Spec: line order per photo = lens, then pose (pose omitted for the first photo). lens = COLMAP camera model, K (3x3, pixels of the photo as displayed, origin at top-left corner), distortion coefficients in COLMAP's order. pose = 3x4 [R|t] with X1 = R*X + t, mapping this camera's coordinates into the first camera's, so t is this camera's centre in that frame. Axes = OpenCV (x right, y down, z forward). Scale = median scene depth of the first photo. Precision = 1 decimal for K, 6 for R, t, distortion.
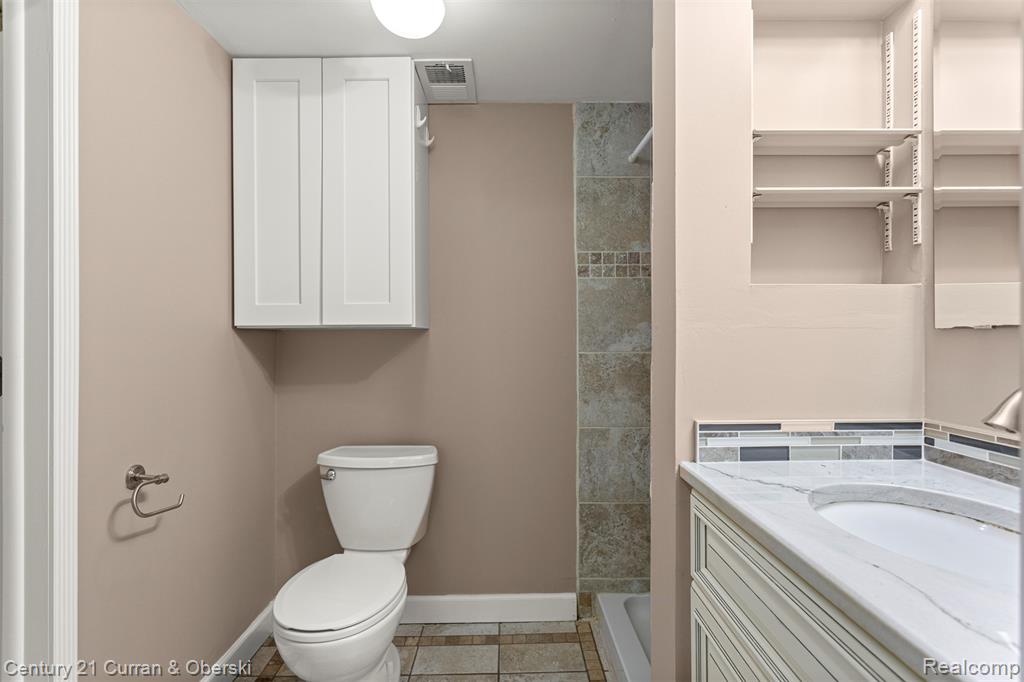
lens RADIAL K [[485.6, 0, 517.6], [0, 485.6, 338.5], [0, 0, 1]] dist [0.002984, -0.000046]
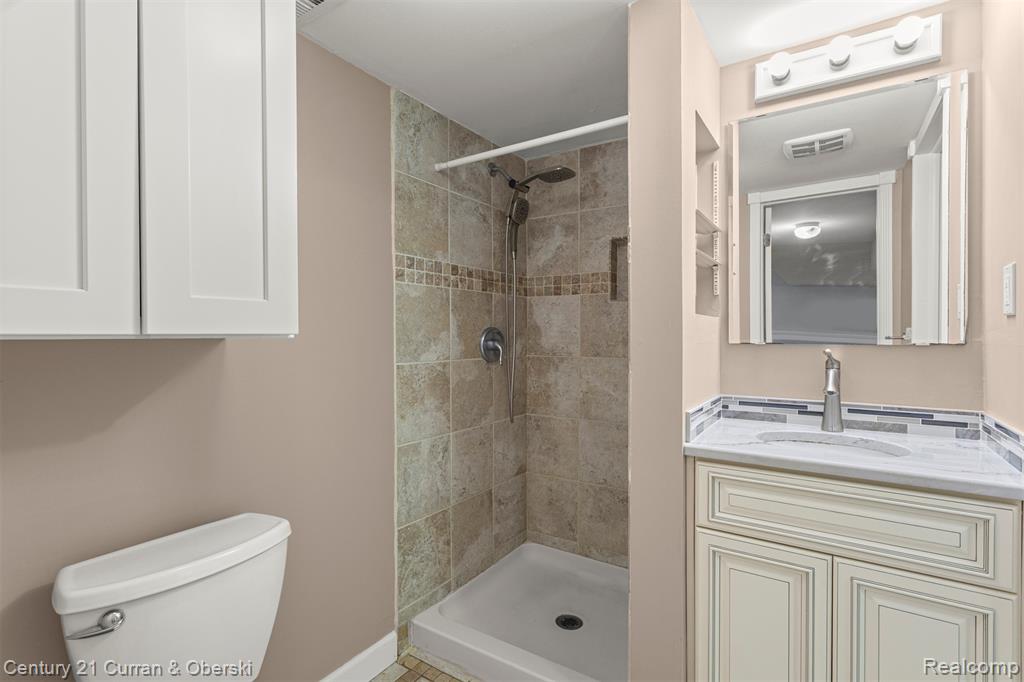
lens RADIAL K [[485.6, 0, 516.7], [0, 485.6, 339.1], [0, 0, 1]] dist [0.002984, -0.000046]
pose [[0.561133, -0.000391, 0.827725, -0.500134], [0.000614, 1.000000, 0.000056, -0.017444], [-0.827725, 0.000477, 0.561133, 0.303928]]
